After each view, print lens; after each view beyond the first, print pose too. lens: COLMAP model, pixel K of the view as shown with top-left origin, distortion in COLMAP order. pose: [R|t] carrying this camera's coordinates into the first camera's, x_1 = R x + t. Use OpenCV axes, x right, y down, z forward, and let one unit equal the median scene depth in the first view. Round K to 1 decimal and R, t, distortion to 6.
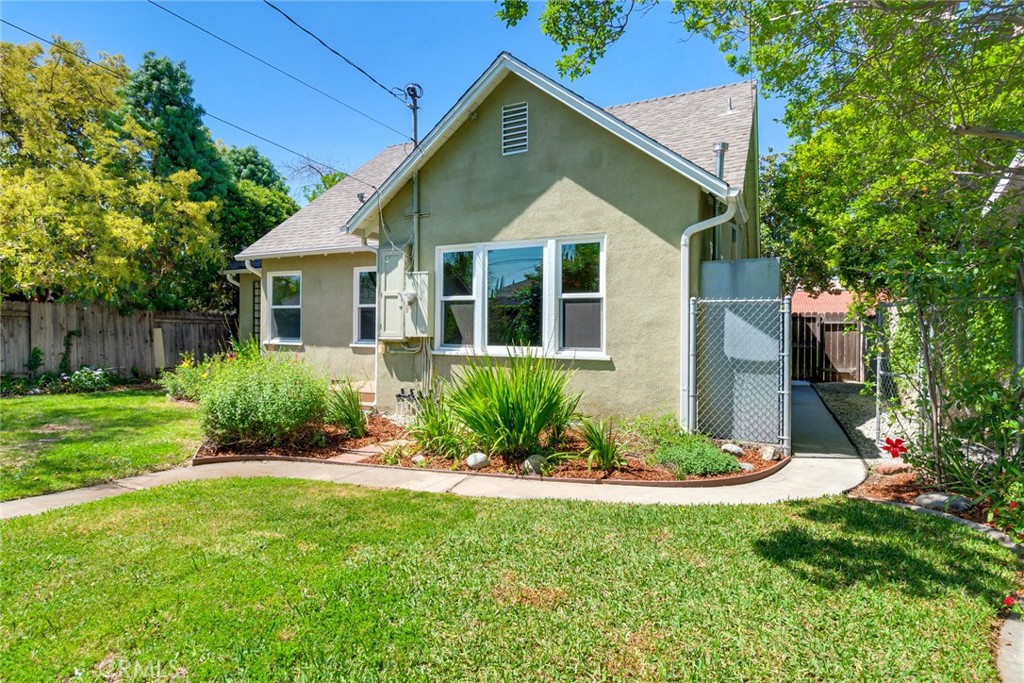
lens RADIAL K [[544.8, 0, 500.6], [0, 544.8, 327.4], [0, 0, 1]] dist [0.004197, -0.010091]
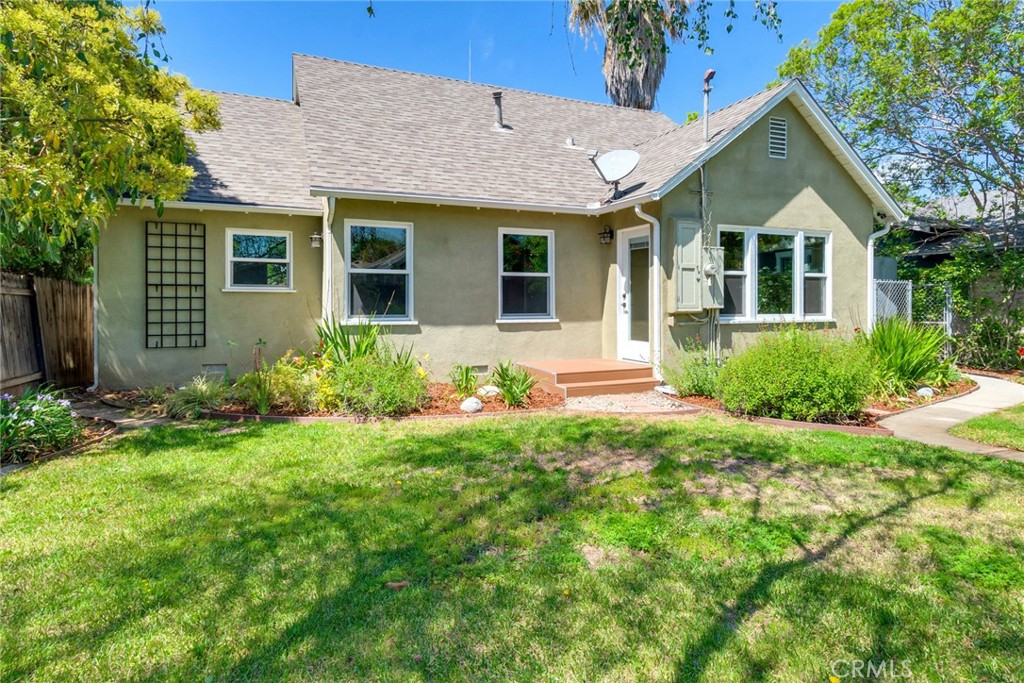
lens RADIAL K [[552.2, 0, 494.9], [0, 552.2, 309.4], [0, 0, 1]] dist [0.003904, -0.010342]
pose [[0.648550, -0.019197, 0.760930, -1.256791], [0.004054, 0.999755, 0.021768, -0.005362], [-0.761161, -0.011033, 0.648469, 0.628862]]
